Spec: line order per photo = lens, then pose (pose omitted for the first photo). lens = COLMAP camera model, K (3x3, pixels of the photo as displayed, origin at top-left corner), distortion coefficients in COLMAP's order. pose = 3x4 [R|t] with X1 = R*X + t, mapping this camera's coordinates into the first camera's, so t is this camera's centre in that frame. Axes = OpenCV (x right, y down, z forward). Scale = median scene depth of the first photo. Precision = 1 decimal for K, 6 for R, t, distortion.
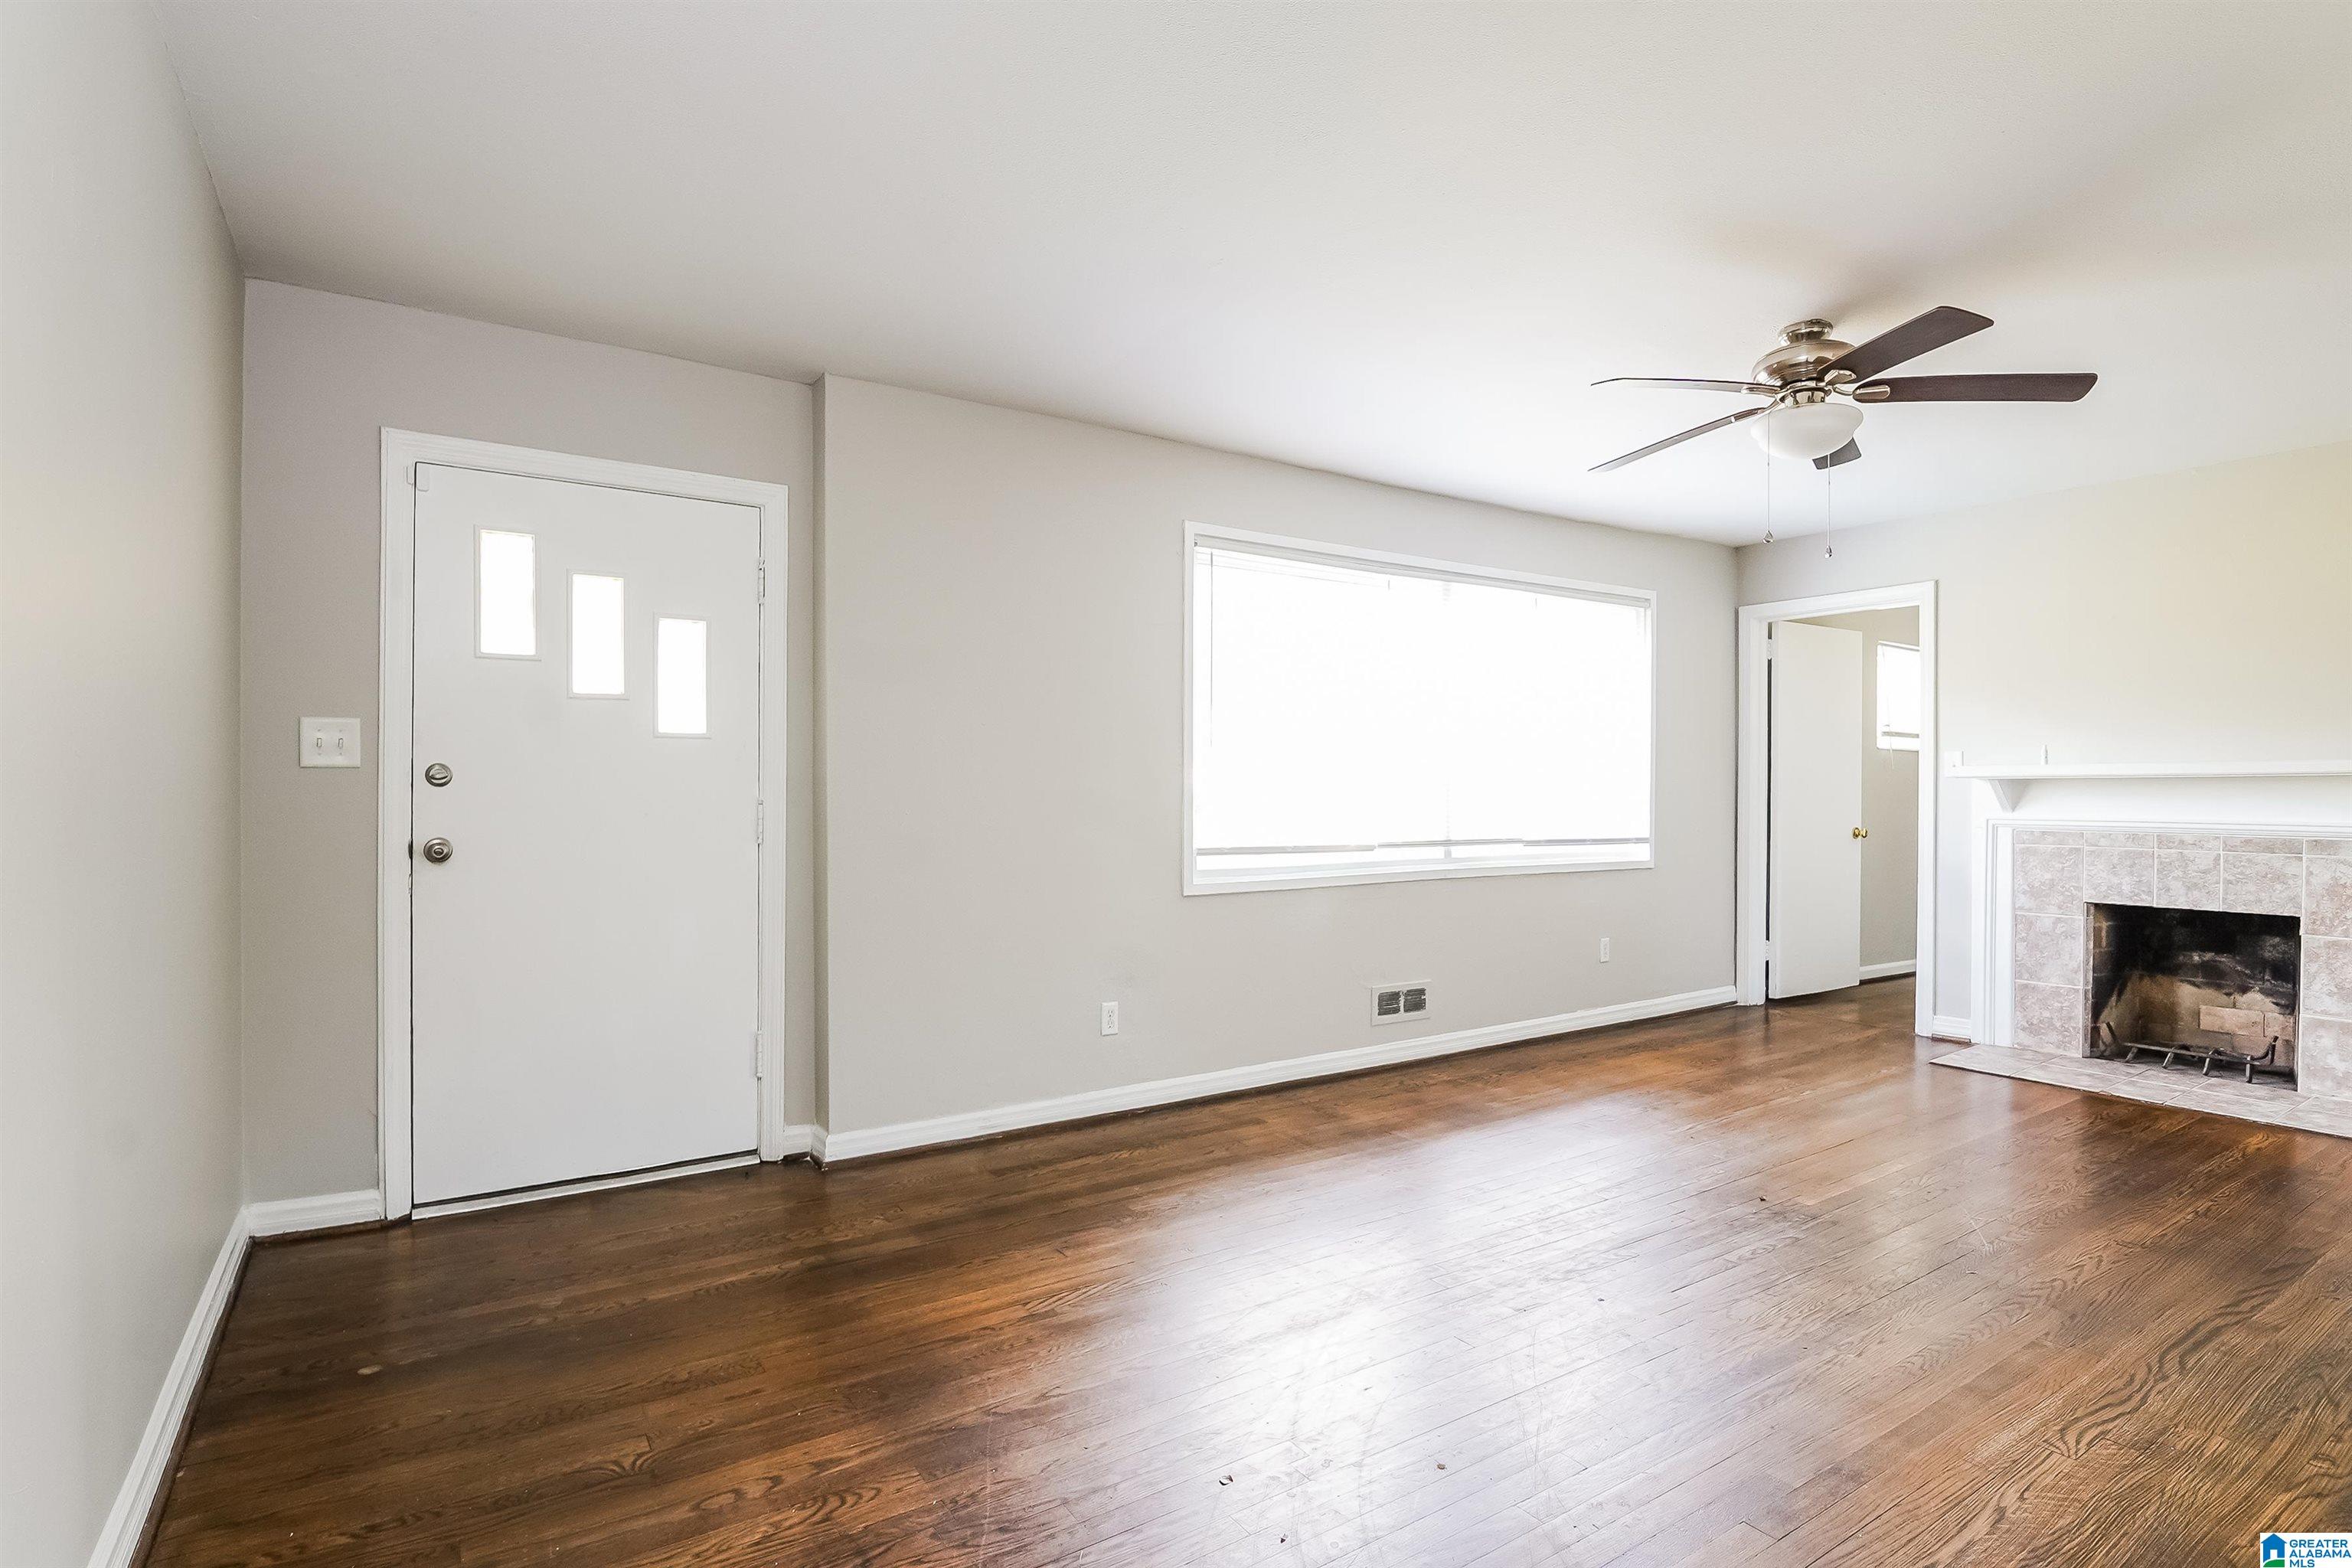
lens RADIAL K [[1144.4, 0, 1173.2], [0, 1144.4, 796.4], [0, 0, 1]] dist [-0.013810, -0.000230]
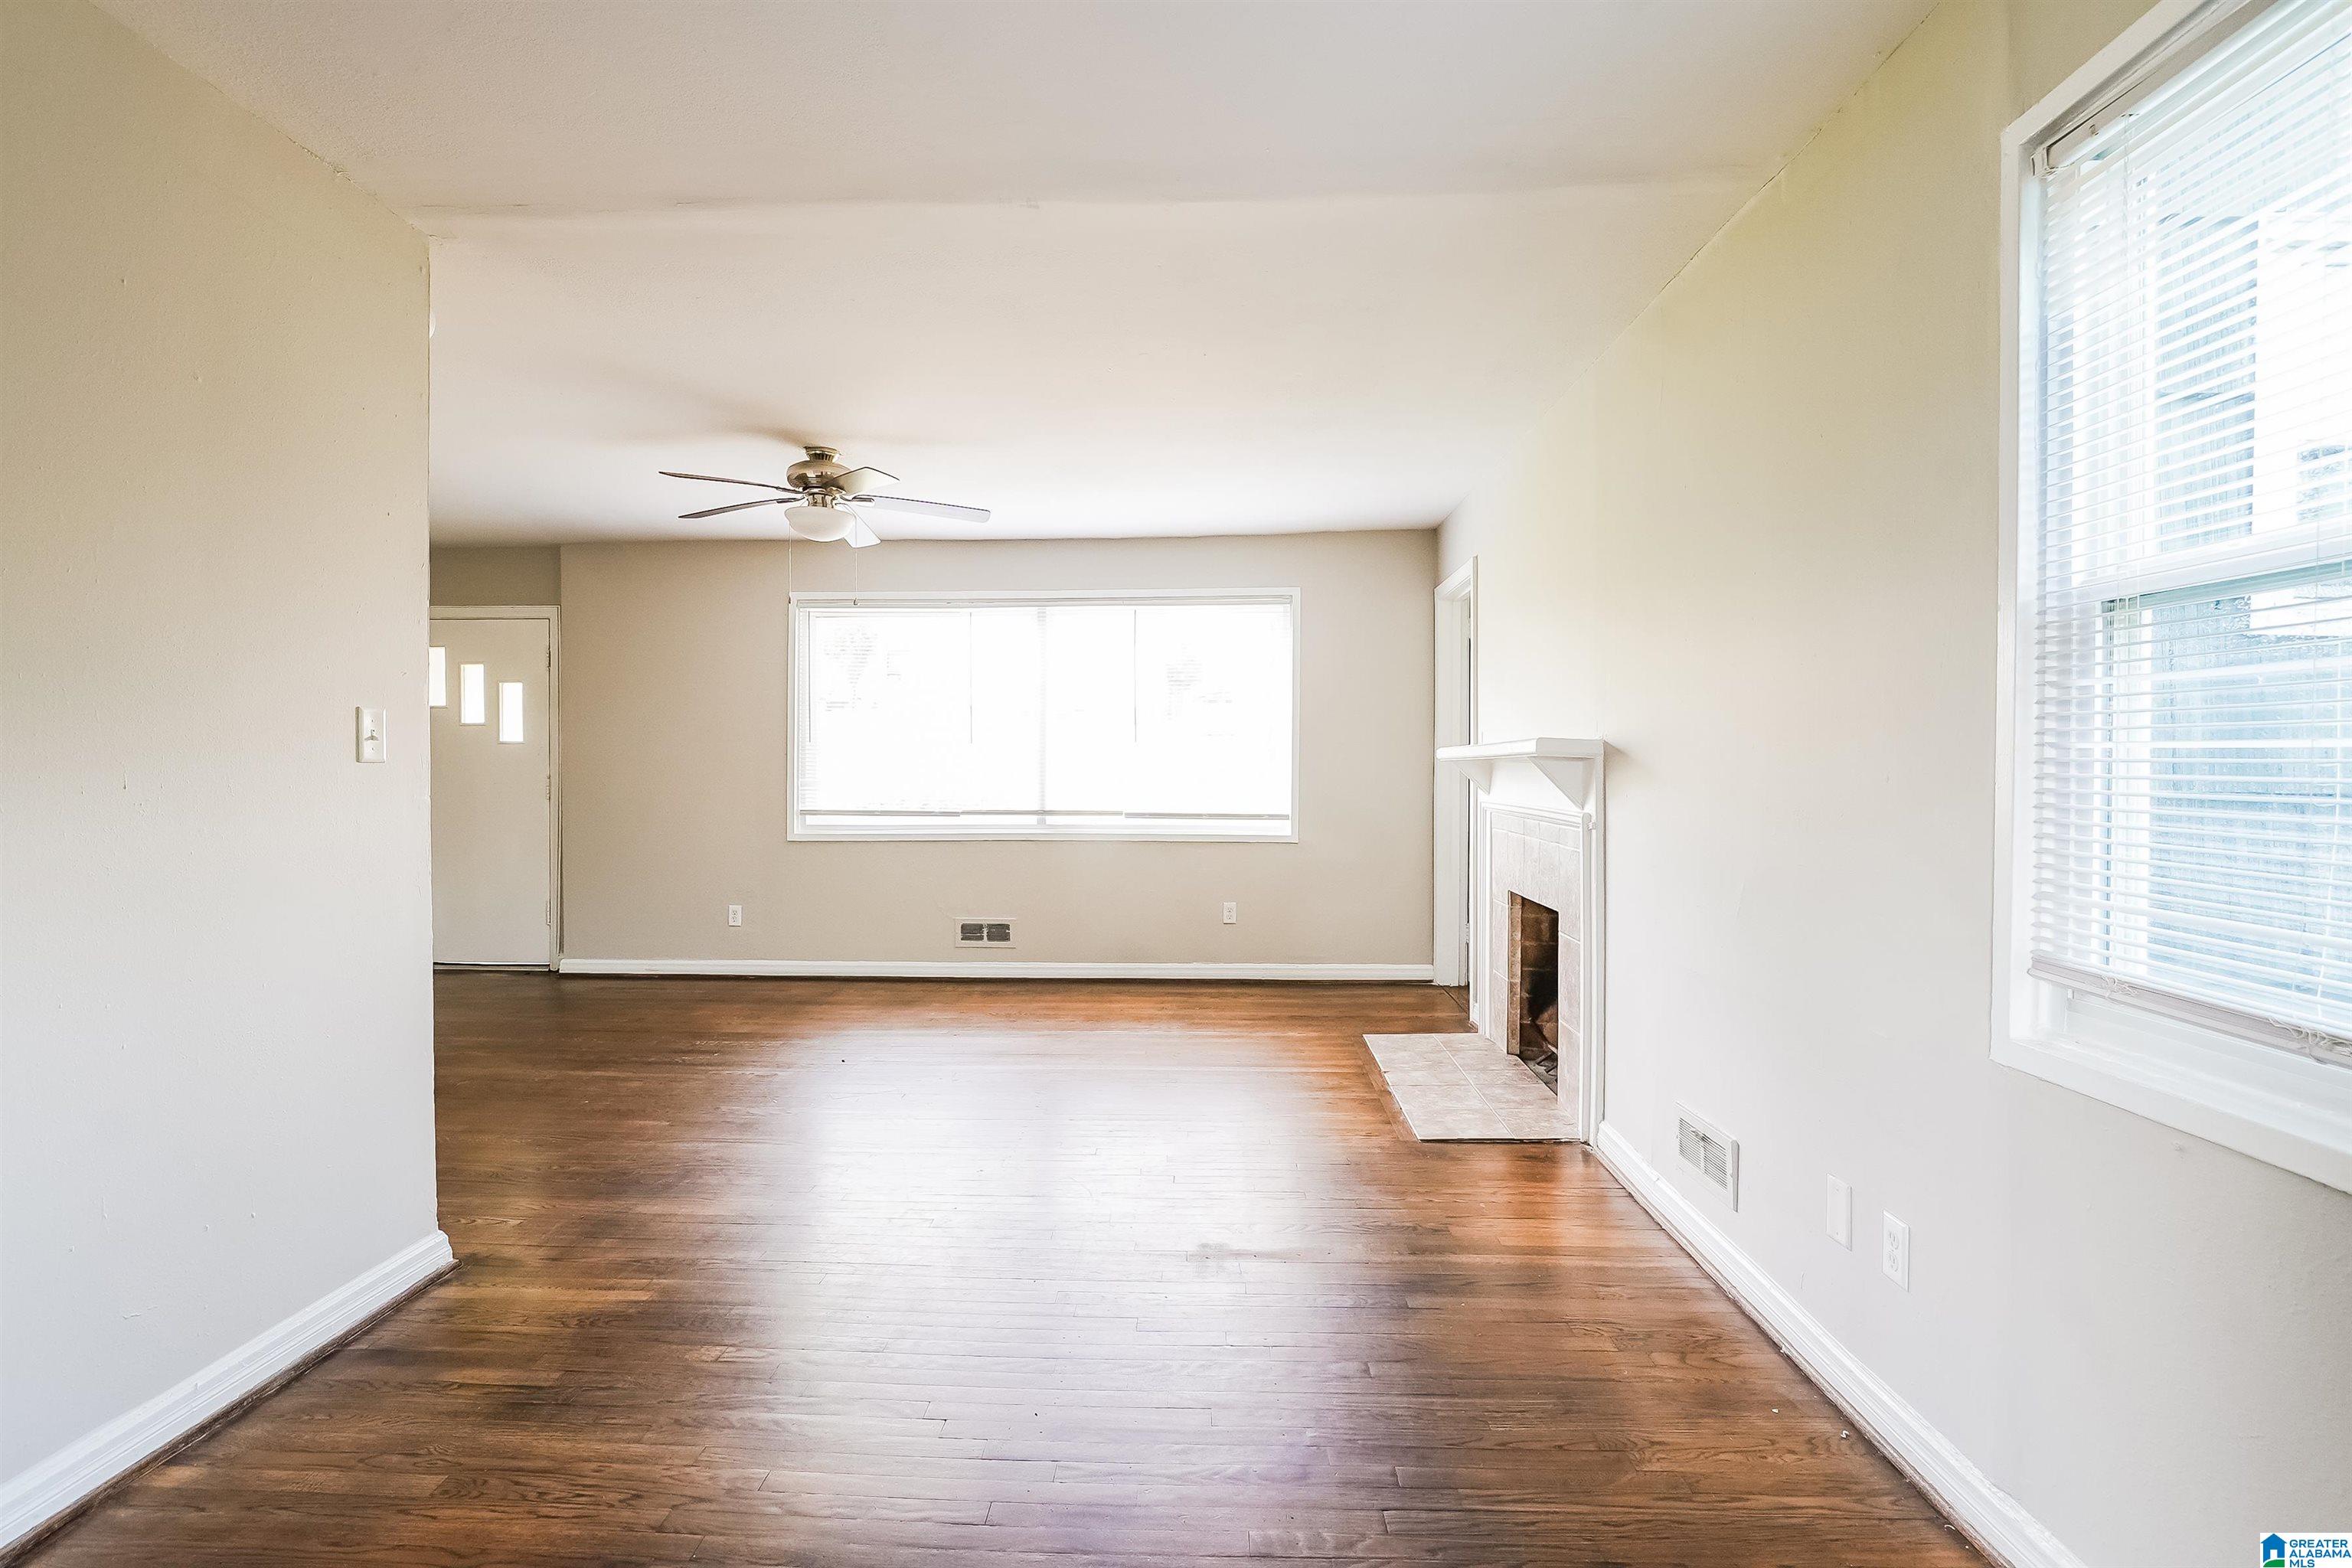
lens RADIAL K [[1144.4, 0, 1179.2], [0, 1144.4, 768.0], [0, 0, 1]] dist [-0.013810, -0.000230]
pose [[0.819533, 0.002265, -0.573027, 1.127434], [-0.002323, 0.999997, 0.000631, -0.010398], [0.573027, 0.000814, 0.819536, 0.049651]]
